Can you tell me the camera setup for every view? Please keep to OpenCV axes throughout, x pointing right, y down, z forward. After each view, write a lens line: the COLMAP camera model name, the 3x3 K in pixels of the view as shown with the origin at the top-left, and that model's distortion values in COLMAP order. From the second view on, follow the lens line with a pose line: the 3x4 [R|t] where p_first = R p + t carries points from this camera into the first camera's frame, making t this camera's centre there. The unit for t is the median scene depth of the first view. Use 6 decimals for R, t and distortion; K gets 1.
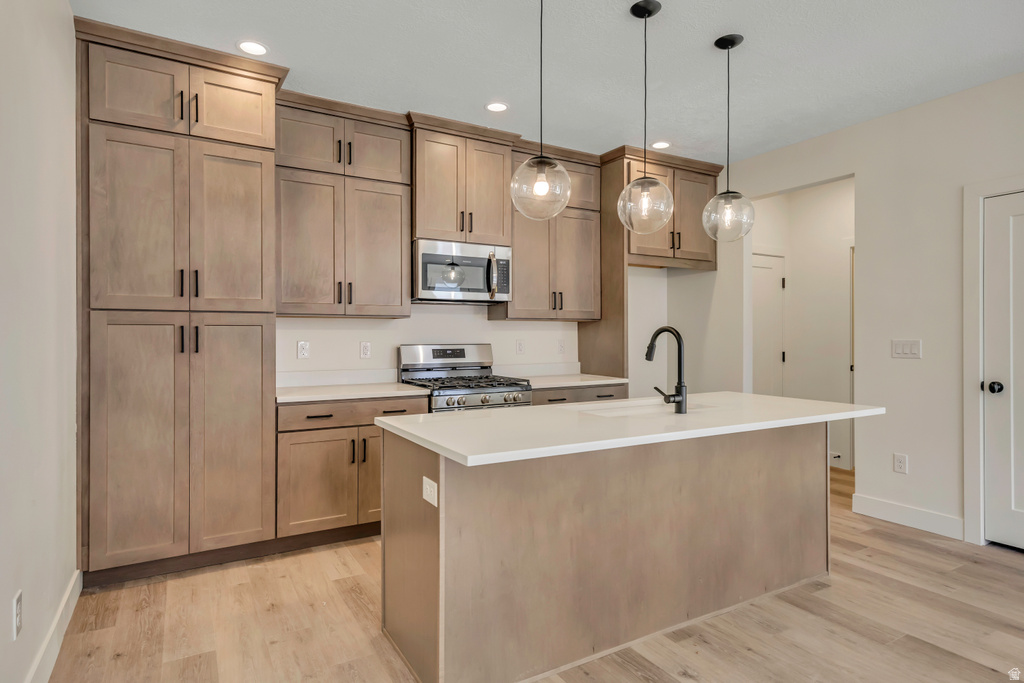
lens RADIAL K [[564.9, 0, 512.1], [0, 564.9, 334.0], [0, 0, 1]] dist [0.022979, 0.000113]
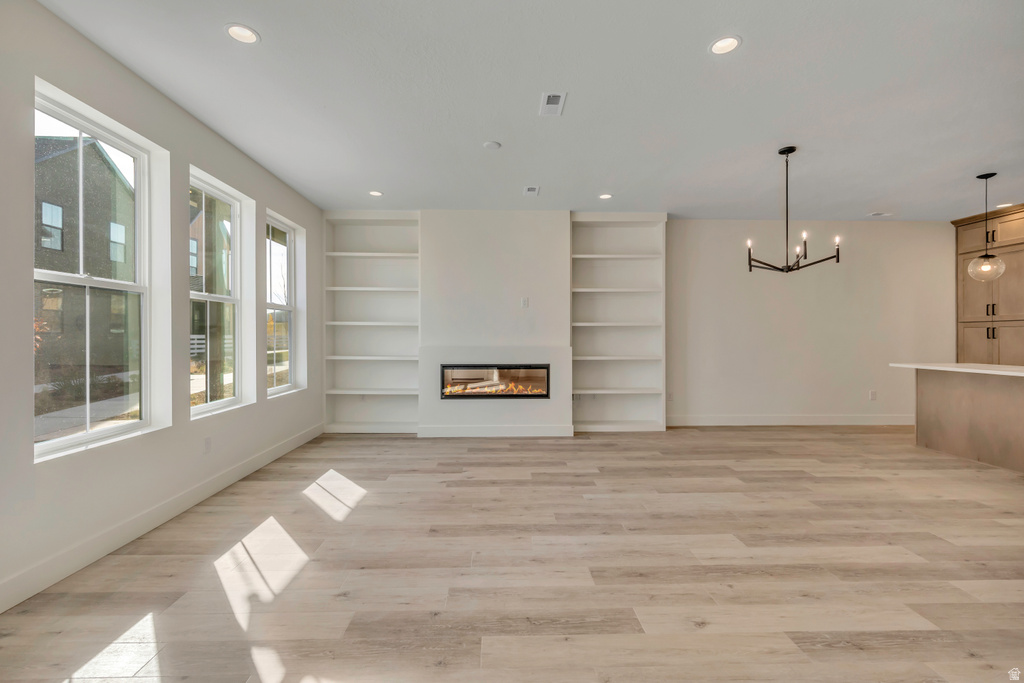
lens RADIAL K [[448.3, 0, 512.0], [0, 448.3, 341.5], [0, 0, 1]] dist [-0.003518, -0.000174]
pose [[-0.465625, 0.011621, -0.884906, 2.164020], [0.007254, 0.999930, 0.009314, 0.013242], [0.884953, -0.002082, -0.465676, 0.089081]]
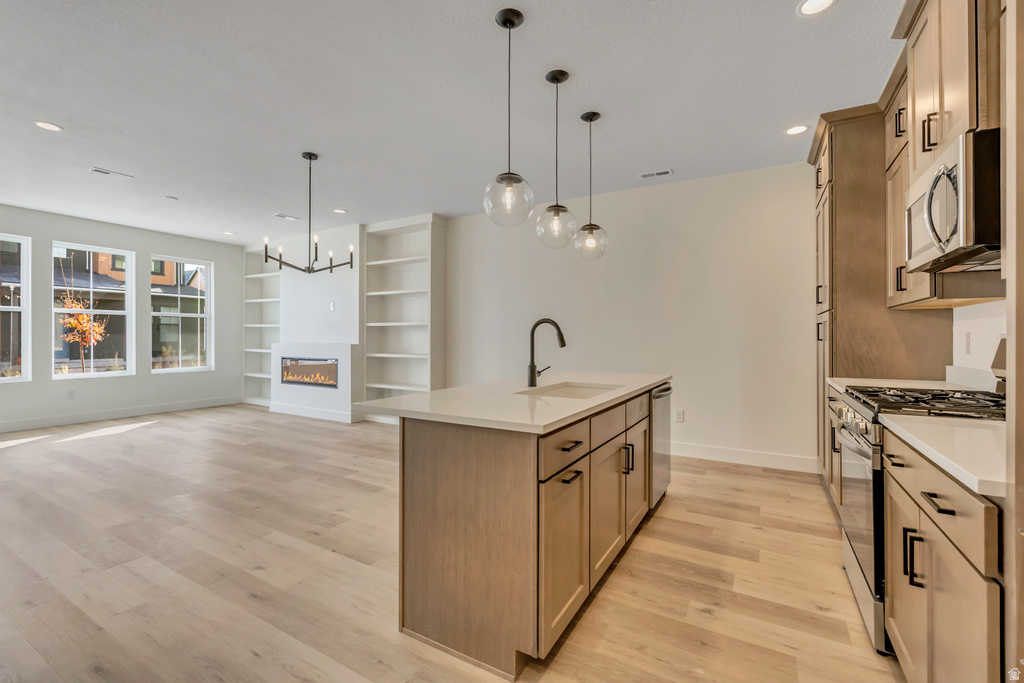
lens RADIAL K [[448.3, 0, 512.0], [0, 448.3, 341.5], [0, 0, 1]] dist [-0.003518, -0.000174]
pose [[-0.866448, 0.002505, -0.499261, 0.766739], [-0.000188, 0.999986, 0.005343, 0.029137], [0.499267, 0.004724, -0.866435, 1.686727]]
